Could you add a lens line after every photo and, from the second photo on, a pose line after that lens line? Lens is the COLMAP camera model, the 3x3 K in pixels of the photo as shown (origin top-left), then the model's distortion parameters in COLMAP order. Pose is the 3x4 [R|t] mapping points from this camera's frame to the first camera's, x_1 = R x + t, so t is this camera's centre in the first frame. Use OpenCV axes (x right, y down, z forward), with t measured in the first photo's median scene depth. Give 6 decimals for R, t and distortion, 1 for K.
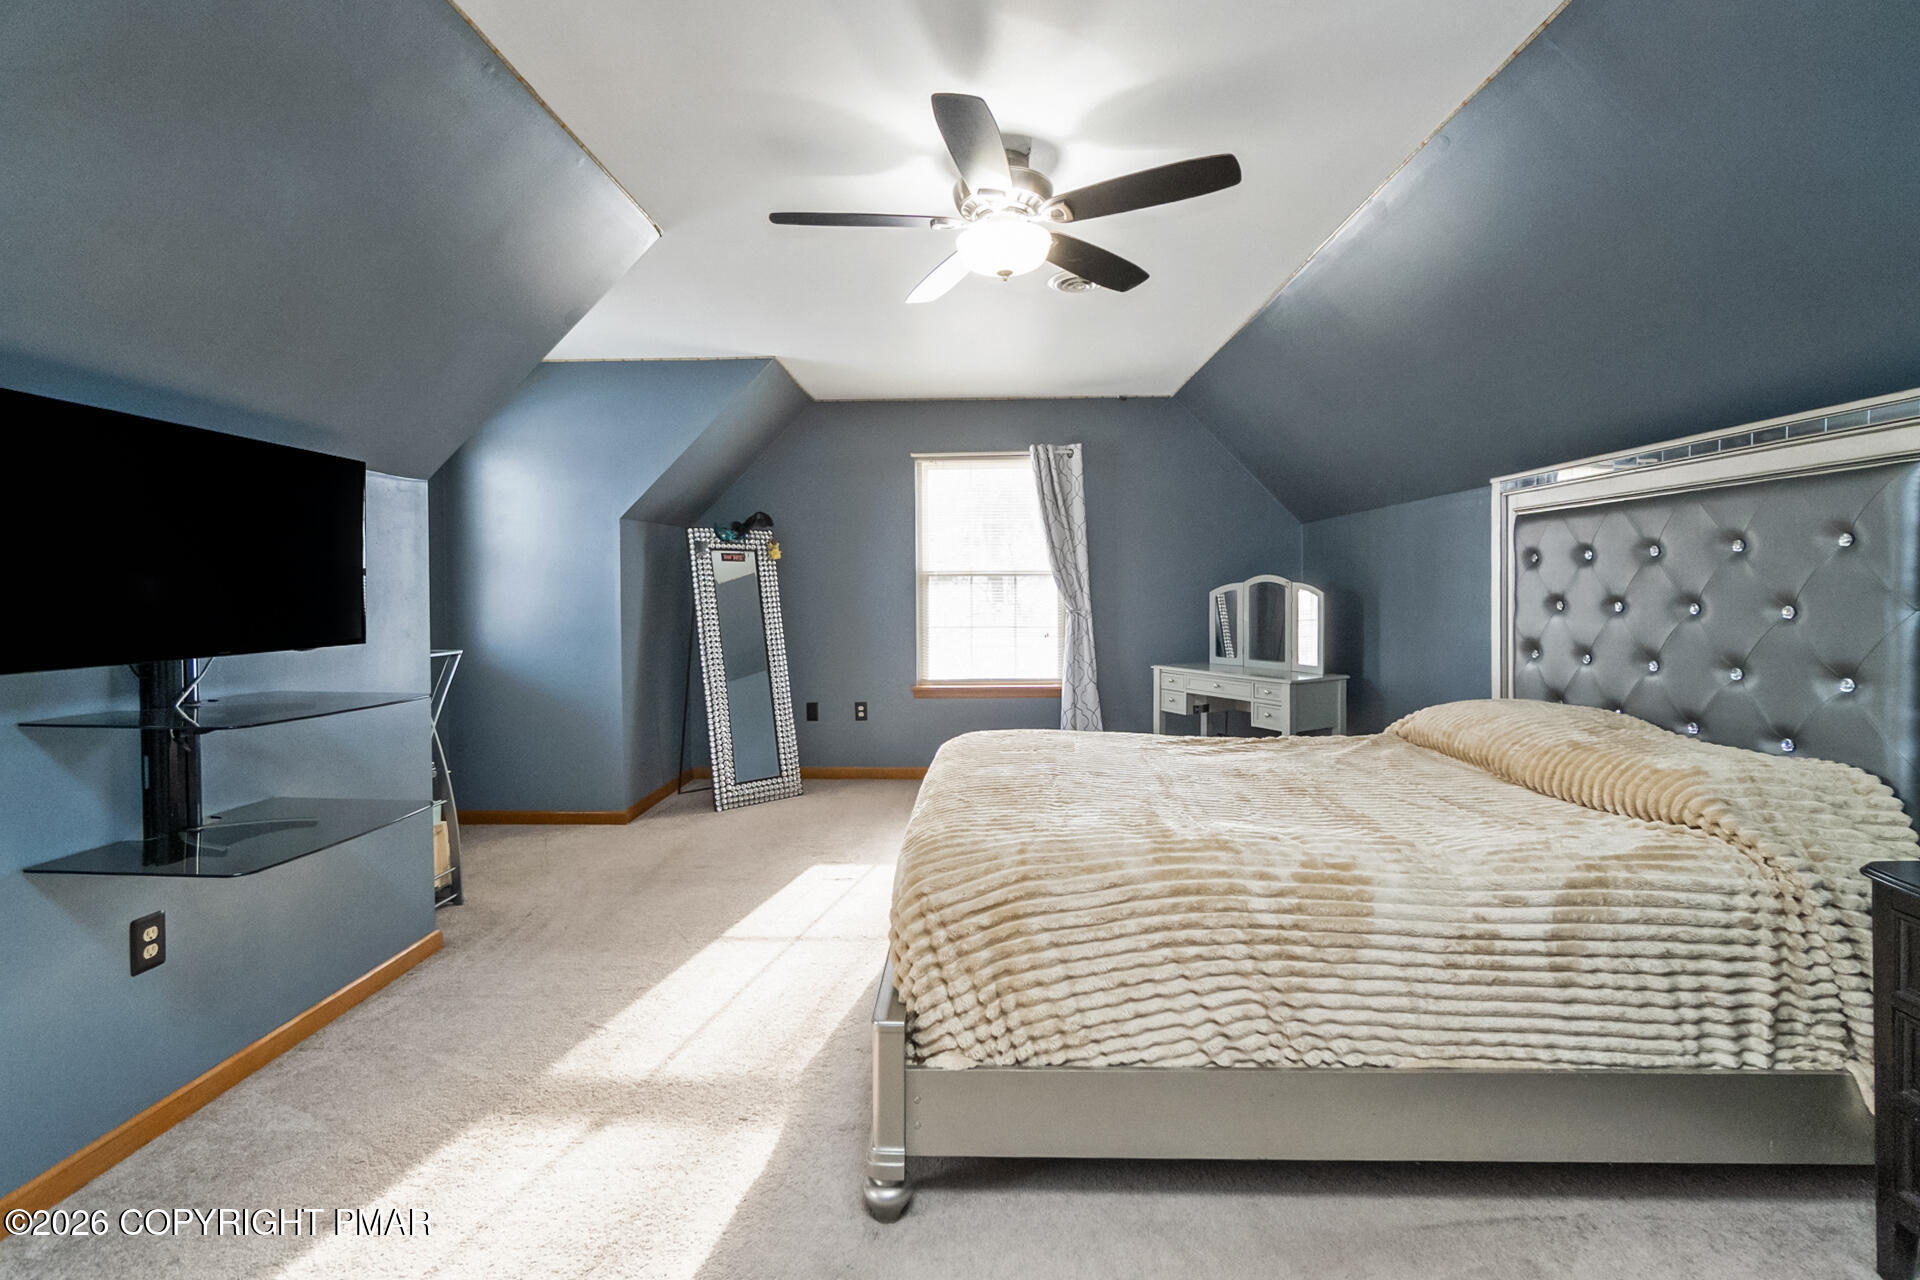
lens RADIAL K [[867.0, 0, 952.0], [0, 867.0, 596.6], [0, 0, 1]] dist [-0.006899, 0.001961]
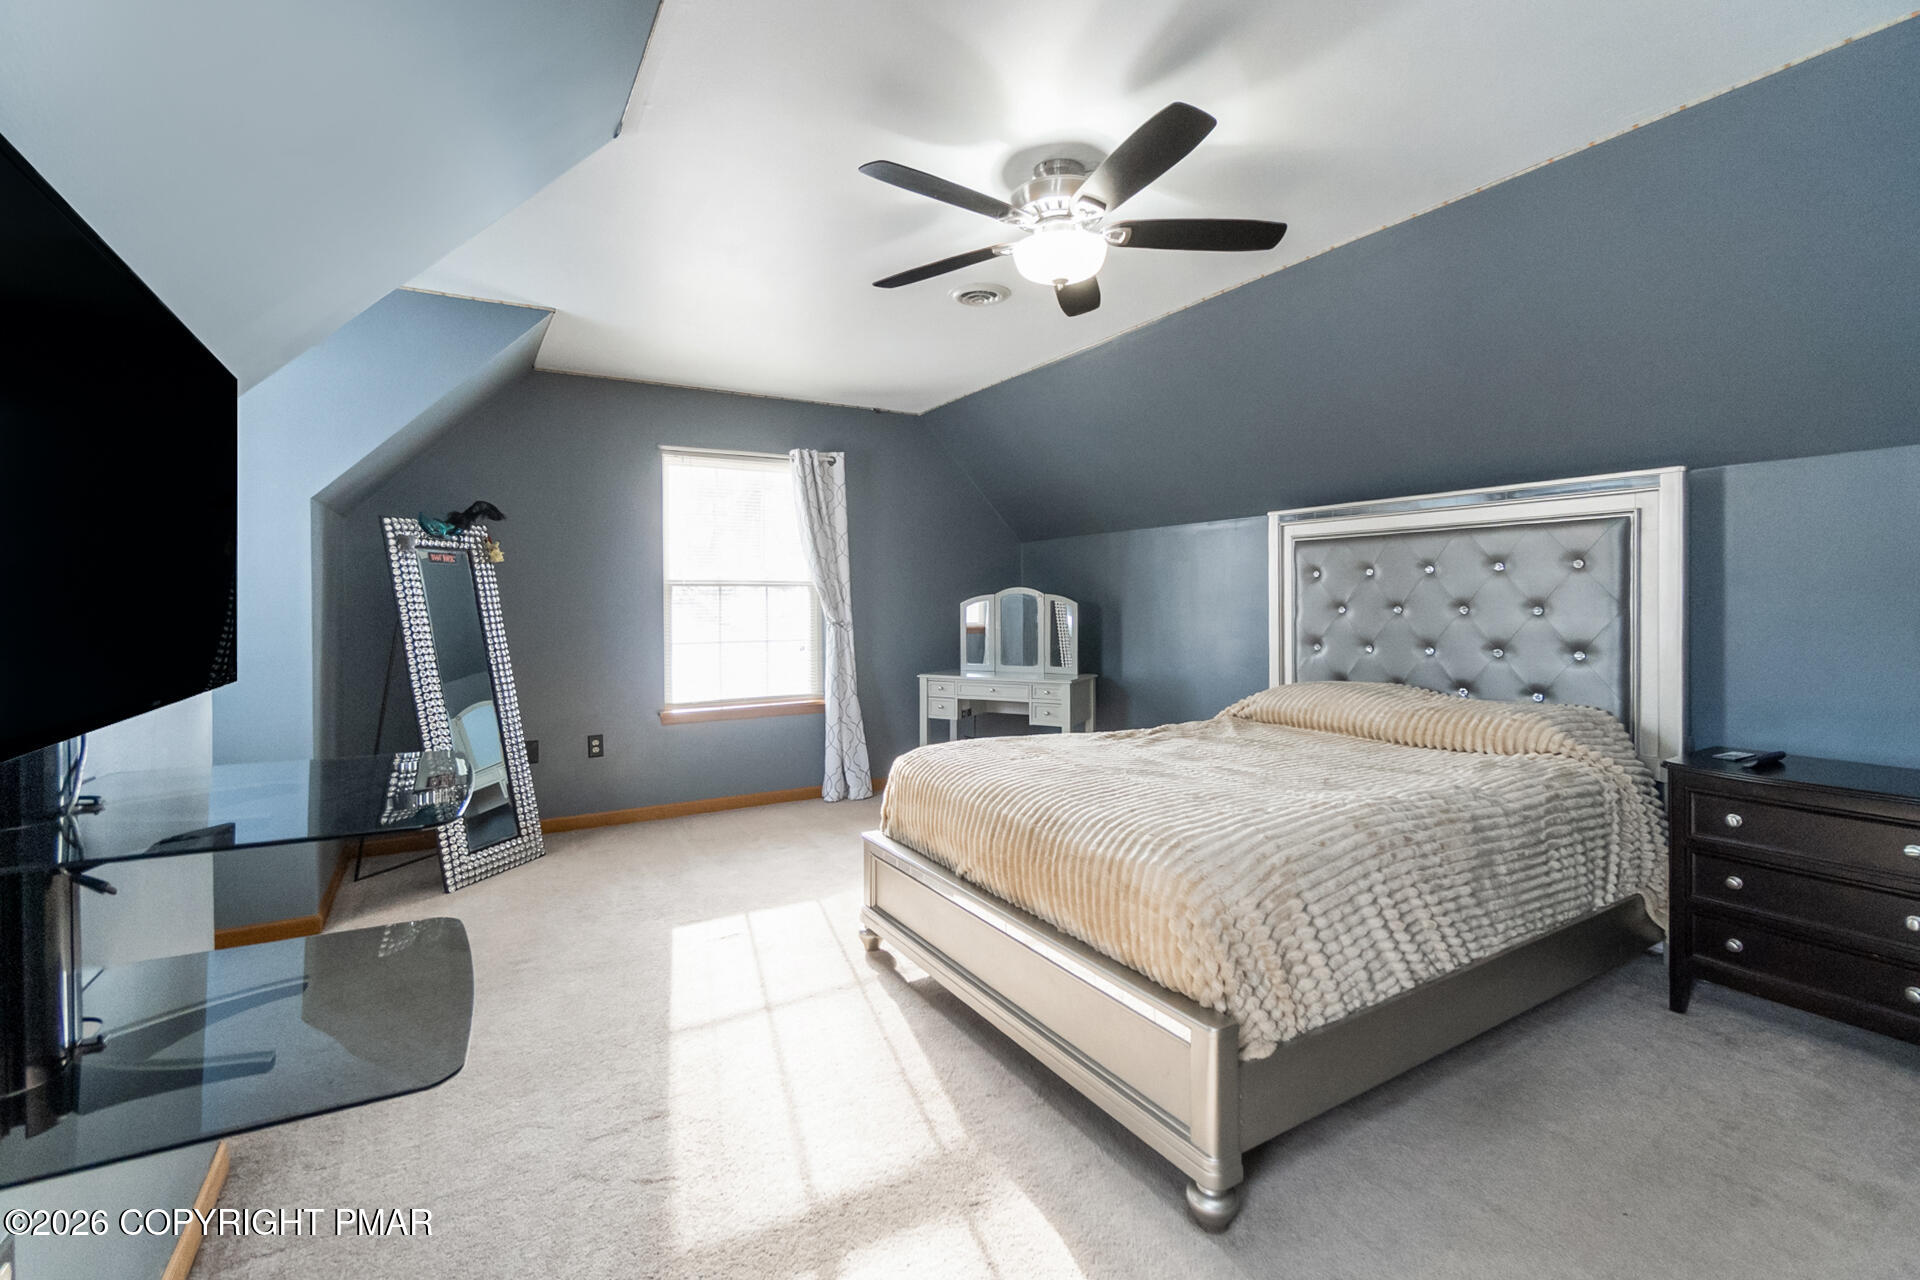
lens RADIAL K [[867.0, 0, 972.8], [0, 867.0, 602.5], [0, 0, 1]] dist [-0.006899, 0.001961]
pose [[0.836529, -0.000738, 0.547922, -0.281000], [0.007520, 0.999920, -0.010134, 0.005040], [-0.547871, 0.012598, 0.836468, 0.106417]]
